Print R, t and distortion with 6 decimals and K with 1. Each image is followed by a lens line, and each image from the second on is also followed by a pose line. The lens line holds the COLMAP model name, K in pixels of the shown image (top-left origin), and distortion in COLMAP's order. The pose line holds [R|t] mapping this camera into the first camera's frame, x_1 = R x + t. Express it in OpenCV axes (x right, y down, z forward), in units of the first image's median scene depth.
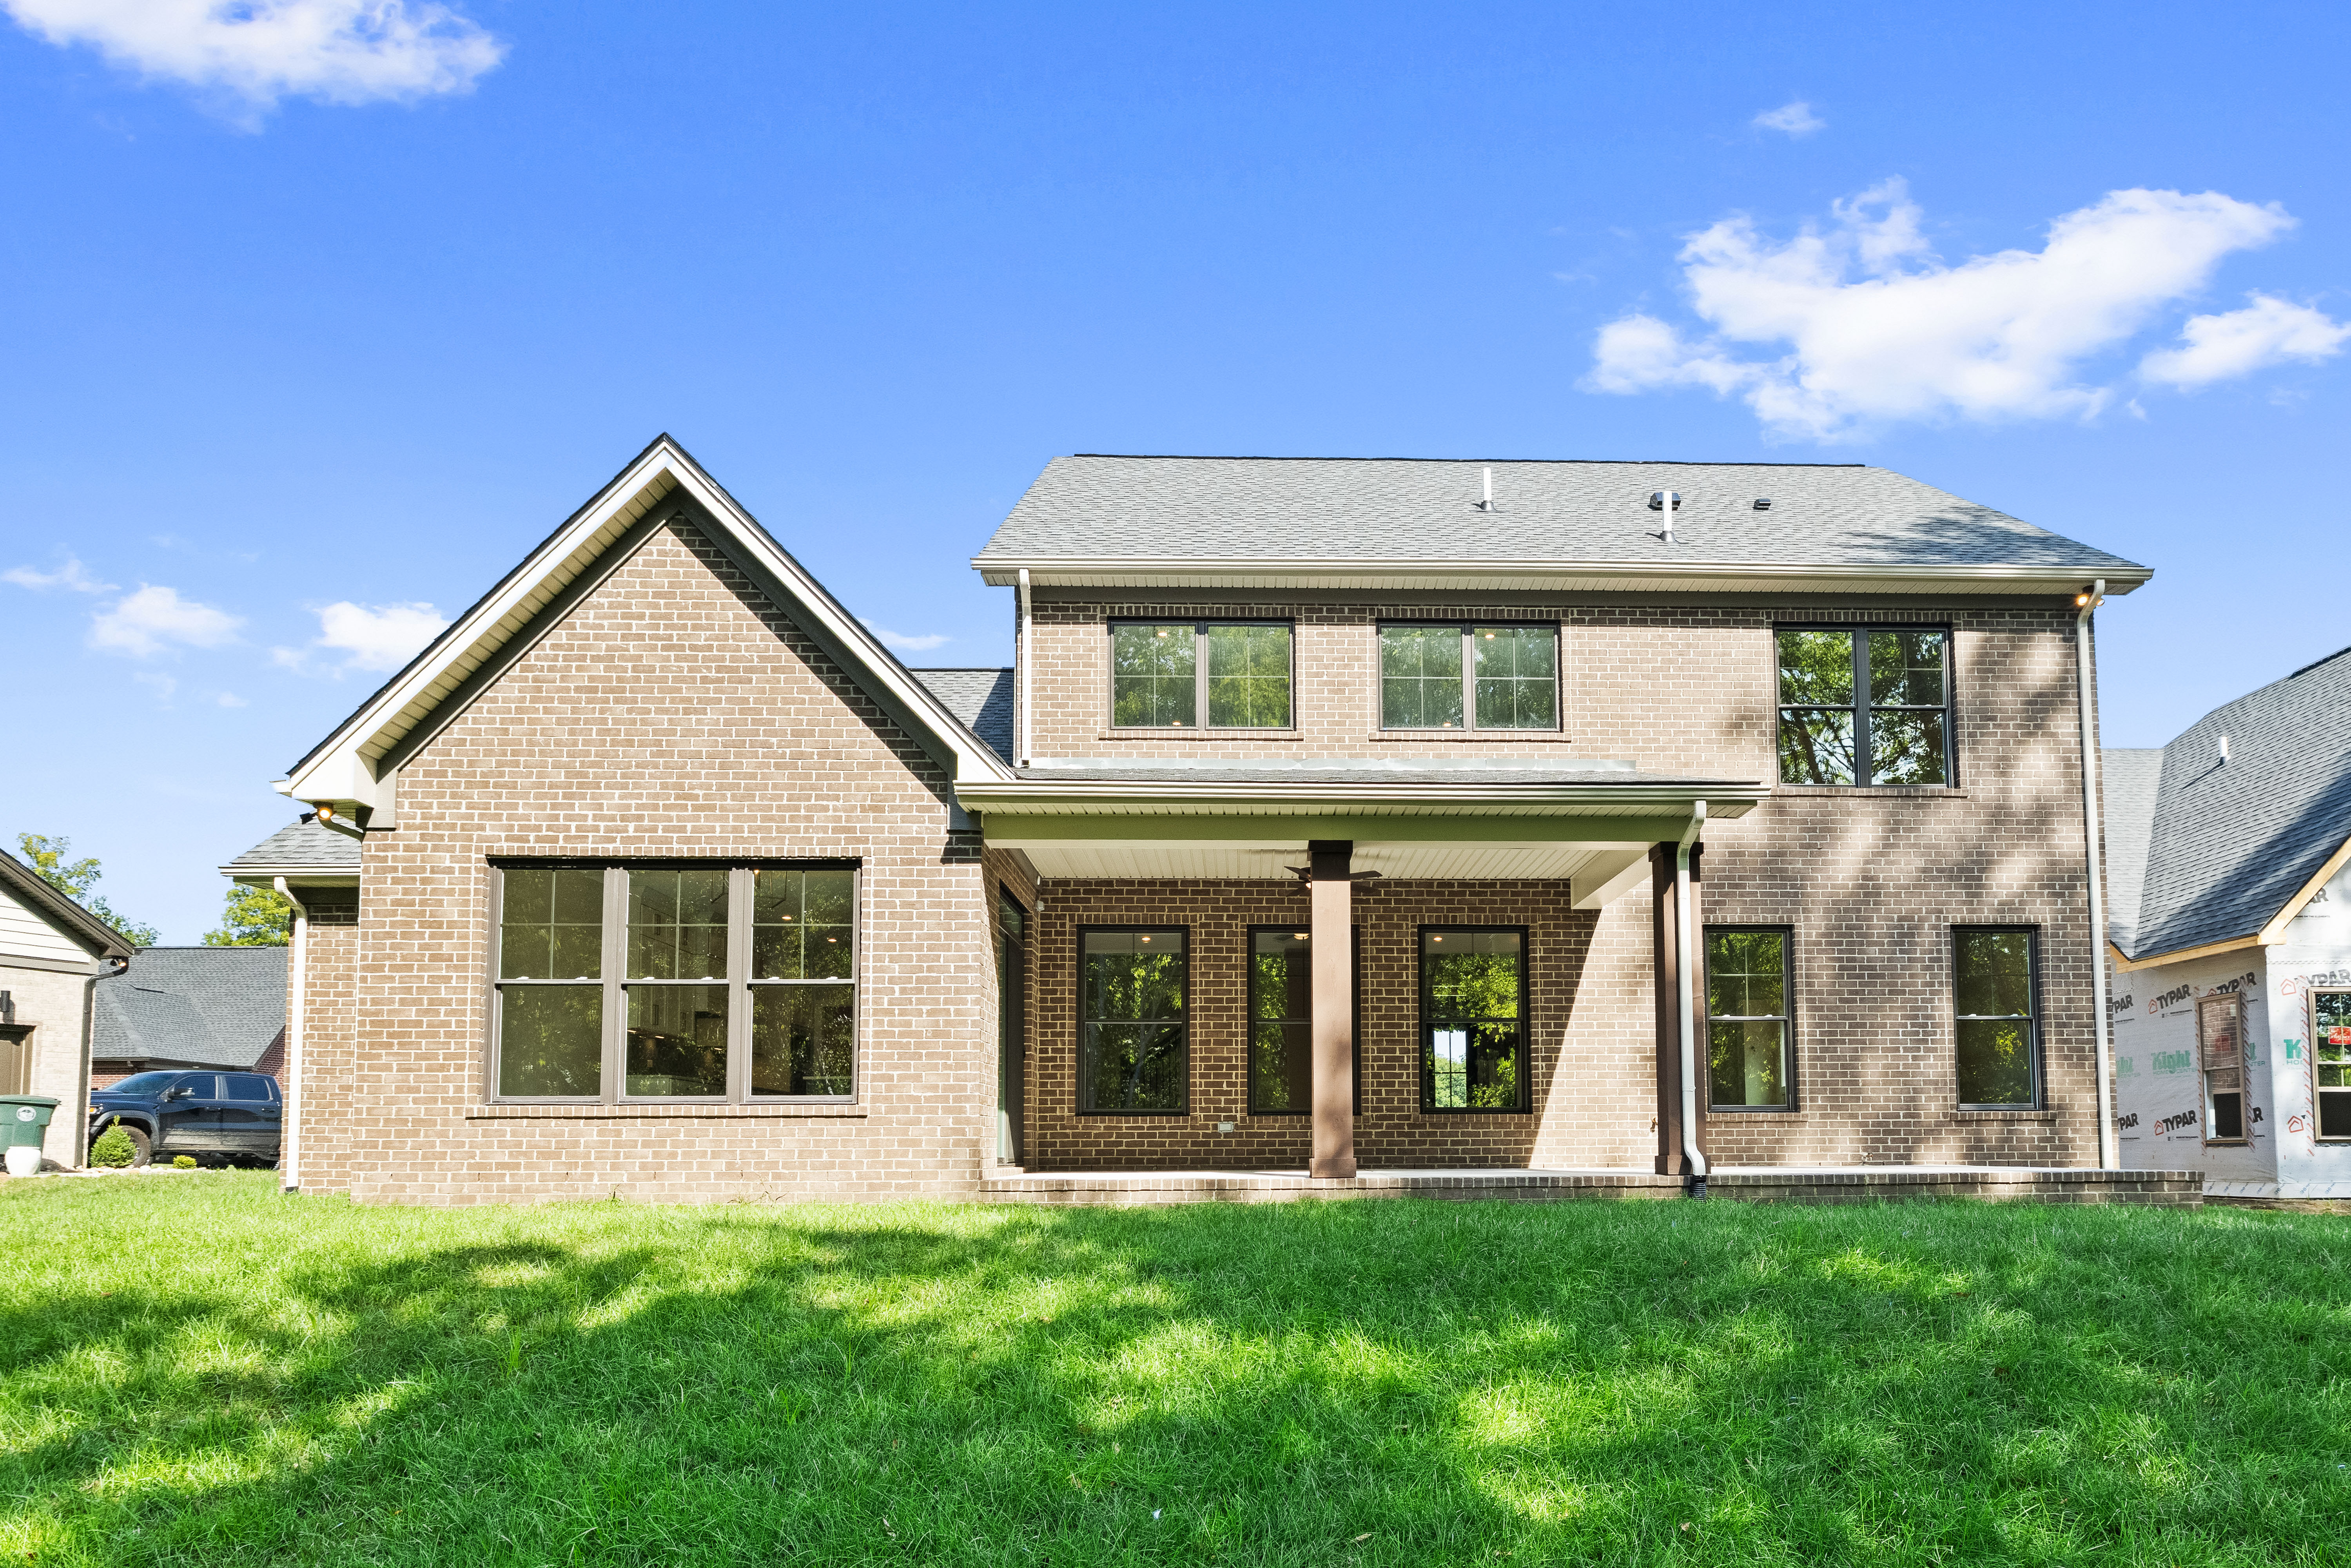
lens RADIAL K [[1151.7, 0, 1175.5], [0, 1151.7, 784.0], [0, 0, 1]] dist [0.001852, 0.001567]
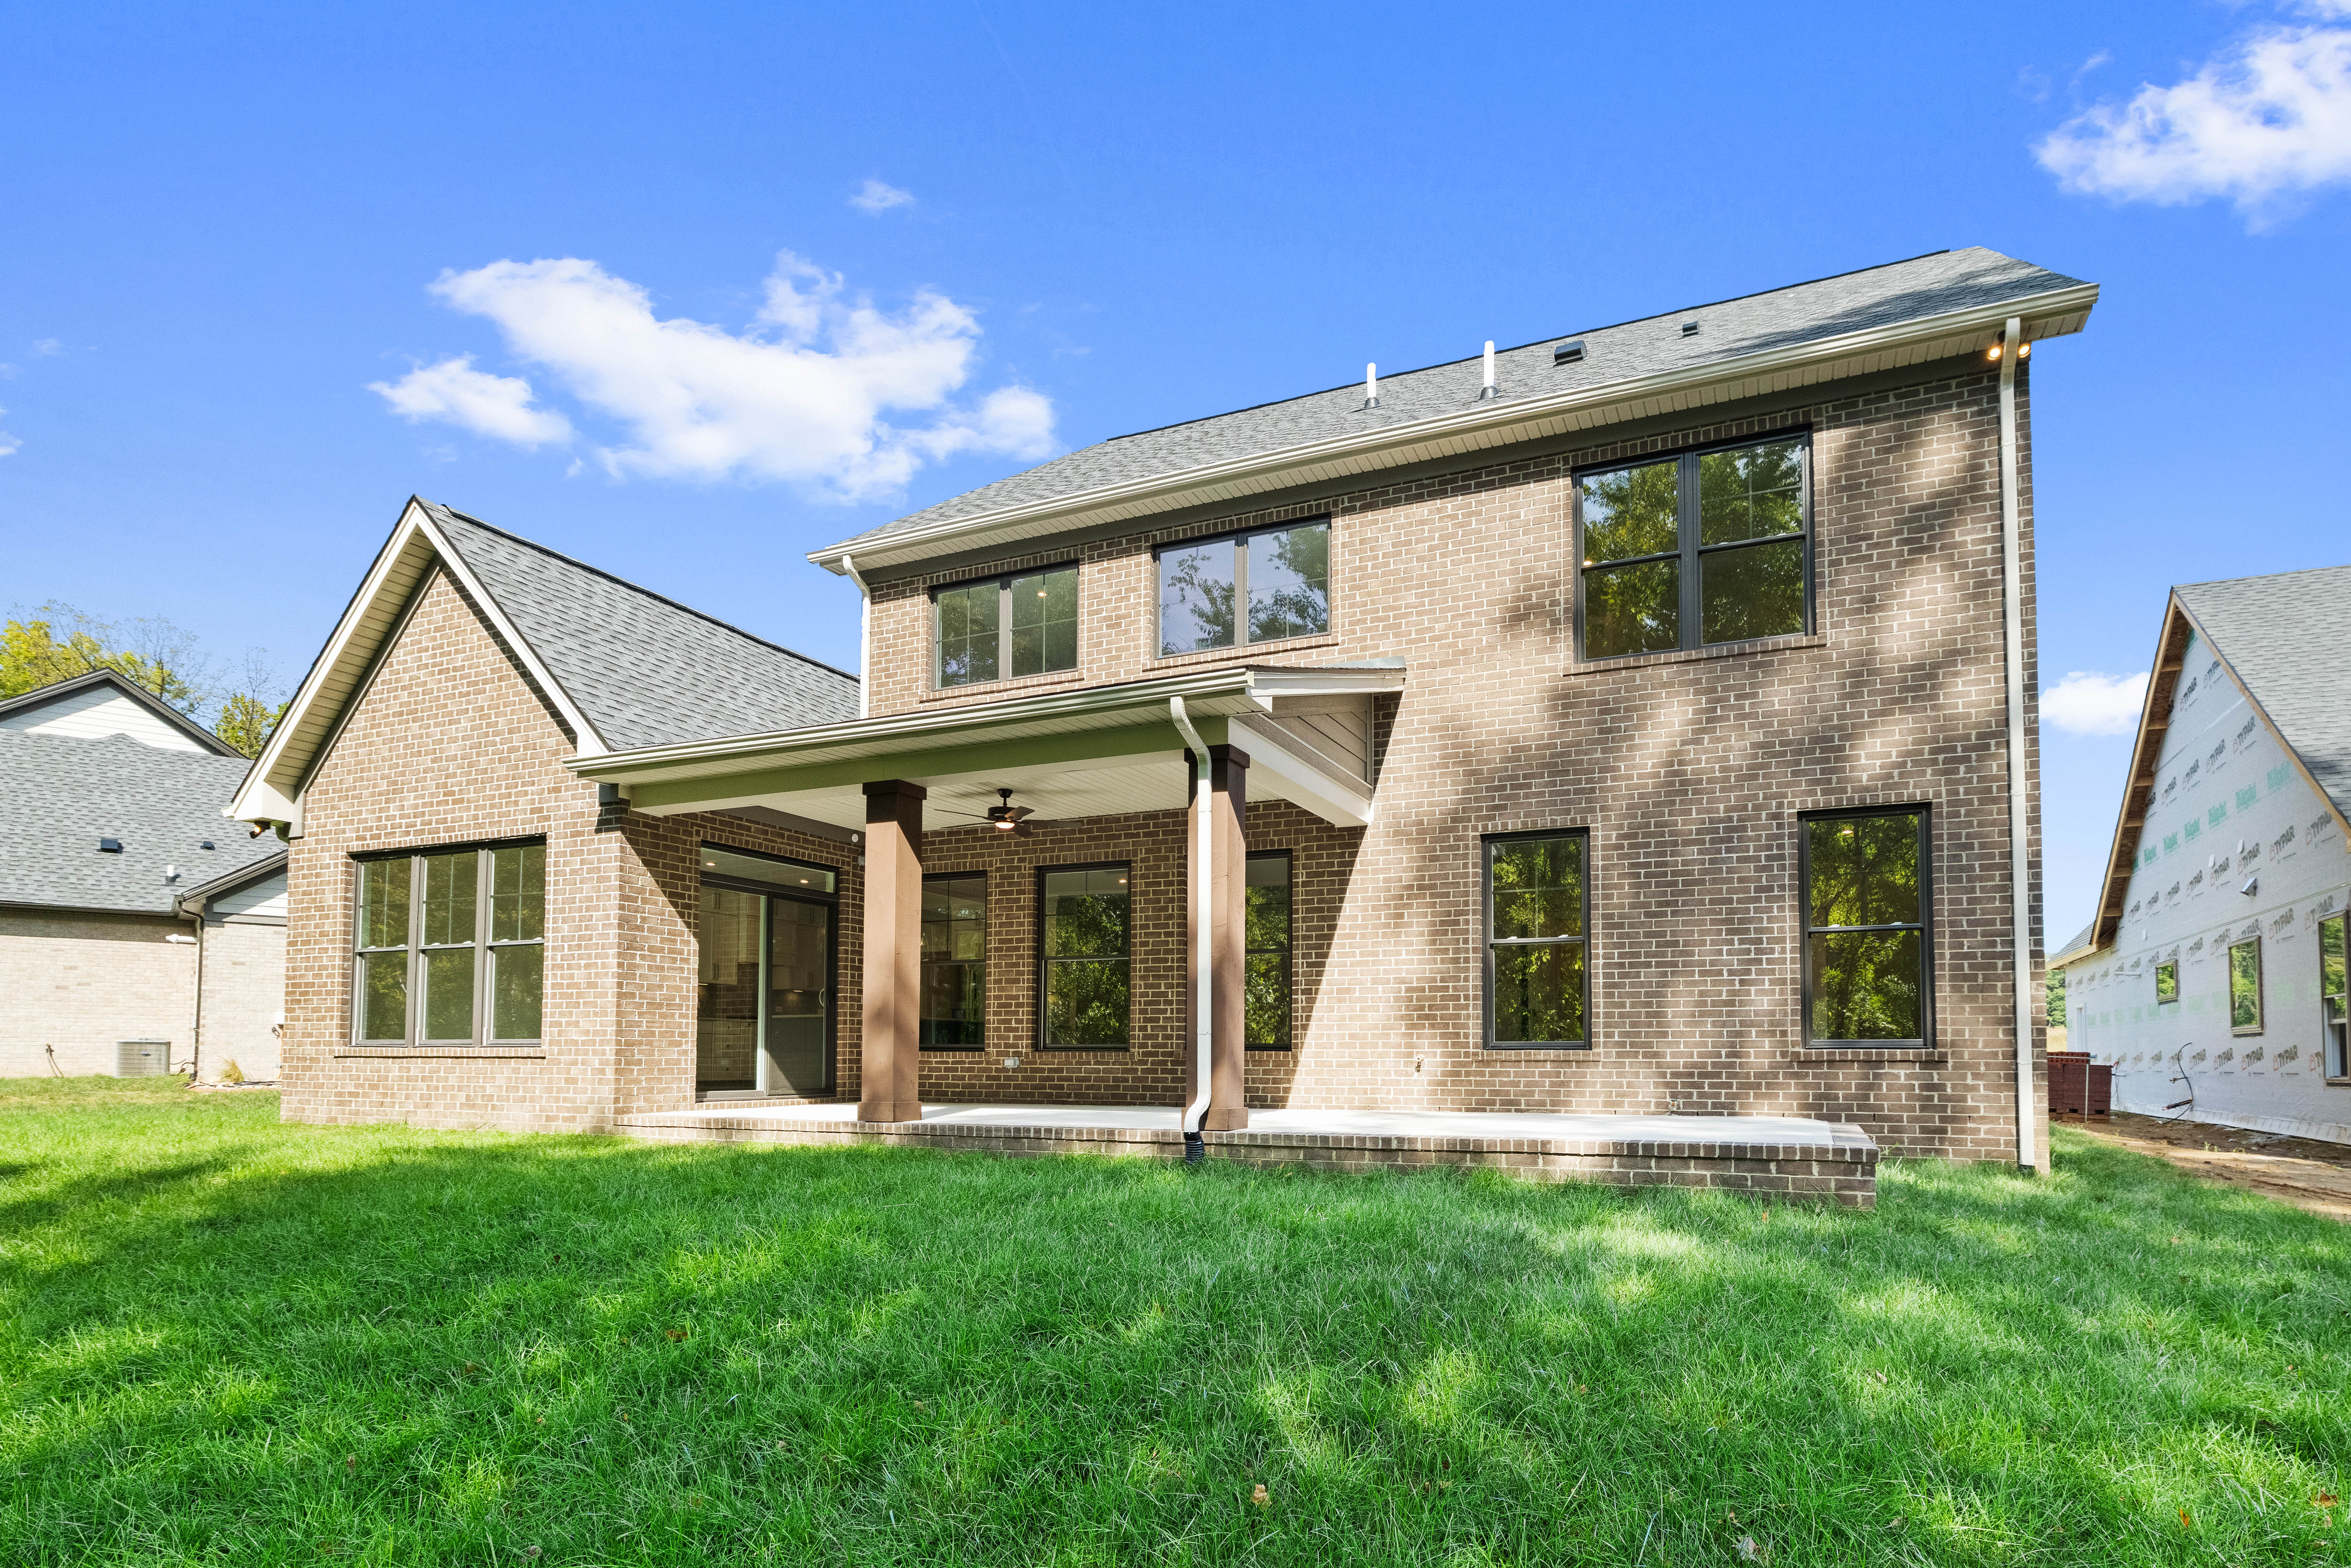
lens RADIAL K [[1007.4, 0, 1175.5], [0, 1007.4, 784.0], [0, 0, 1]] dist [0.001537, 0.000110]
pose [[0.932745, -0.089664, -0.349210, 0.520208], [0.102941, 0.994494, 0.019607, 0.046831], [0.345529, -0.054237, 0.936839, 0.218041]]
